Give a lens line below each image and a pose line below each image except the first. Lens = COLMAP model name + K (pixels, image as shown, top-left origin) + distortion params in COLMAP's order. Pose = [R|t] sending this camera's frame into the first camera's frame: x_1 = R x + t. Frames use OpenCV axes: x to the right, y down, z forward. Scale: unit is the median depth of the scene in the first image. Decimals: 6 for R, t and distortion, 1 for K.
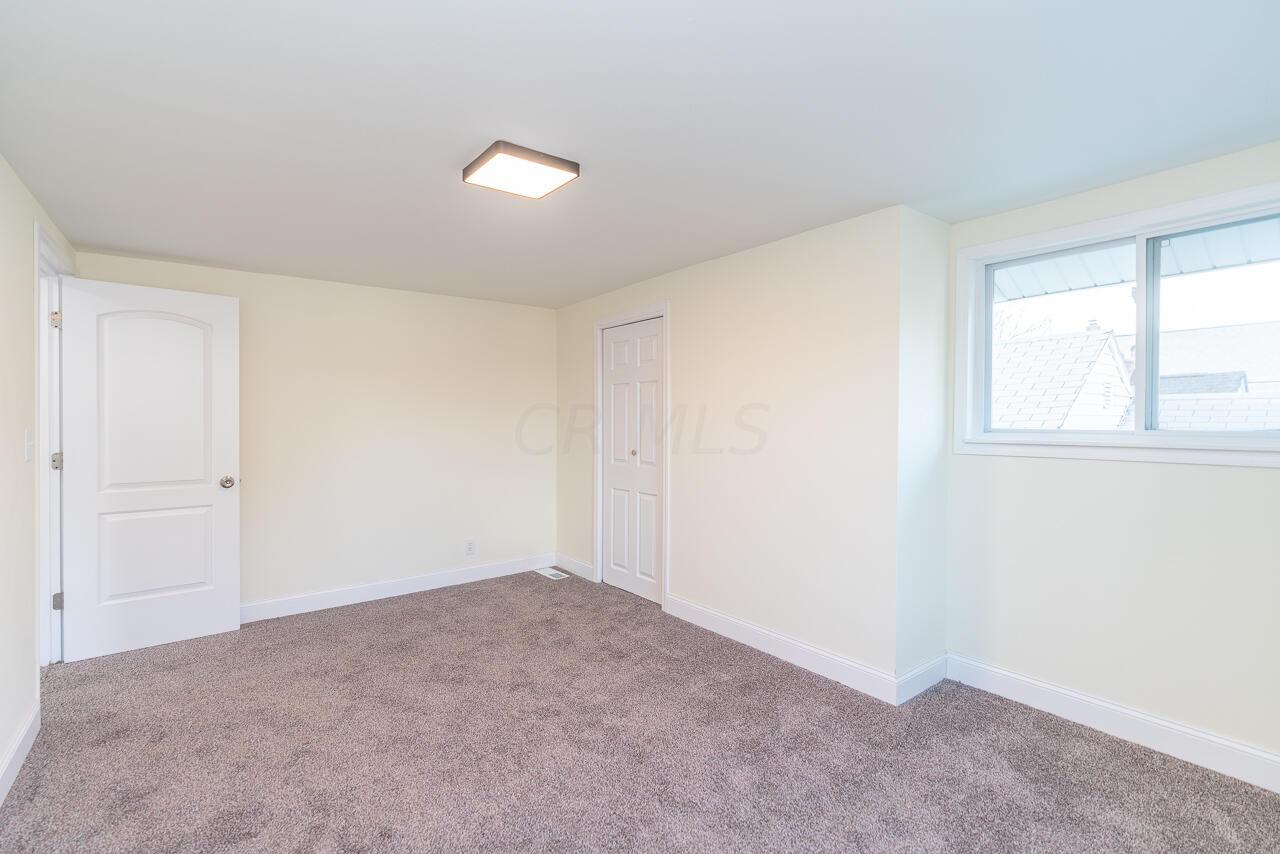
lens RADIAL K [[593.9, 0, 634.3], [0, 593.9, 420.1], [0, 0, 1]] dist [-0.010448, 0.004051]
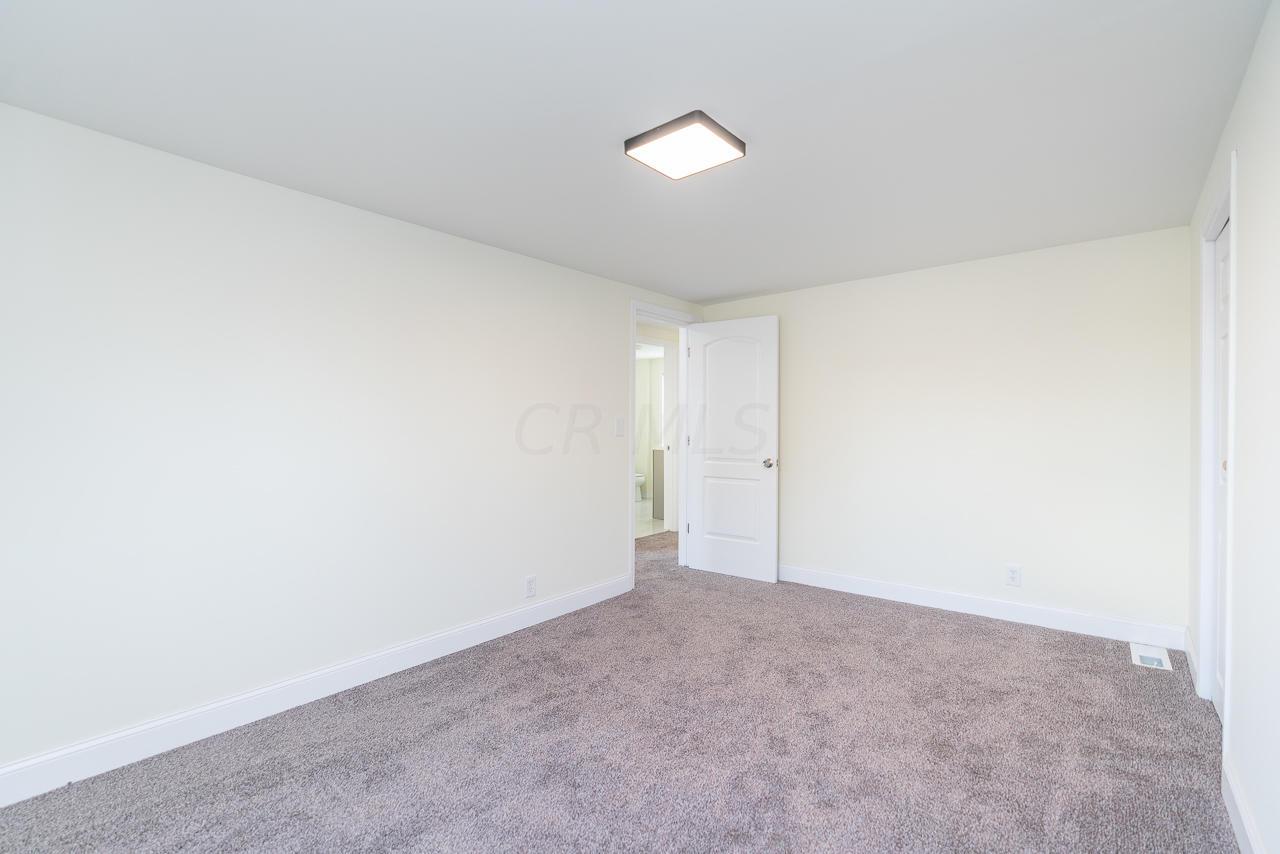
lens RADIAL K [[593.9, 0, 648.9], [0, 593.9, 436.2], [0, 0, 1]] dist [-0.010448, 0.004051]
pose [[0.194767, 0.016585, -0.980709, 0.507389], [-0.002996, 0.999862, 0.016314, 0.028373], [0.980845, -0.000239, 0.194789, 0.515431]]
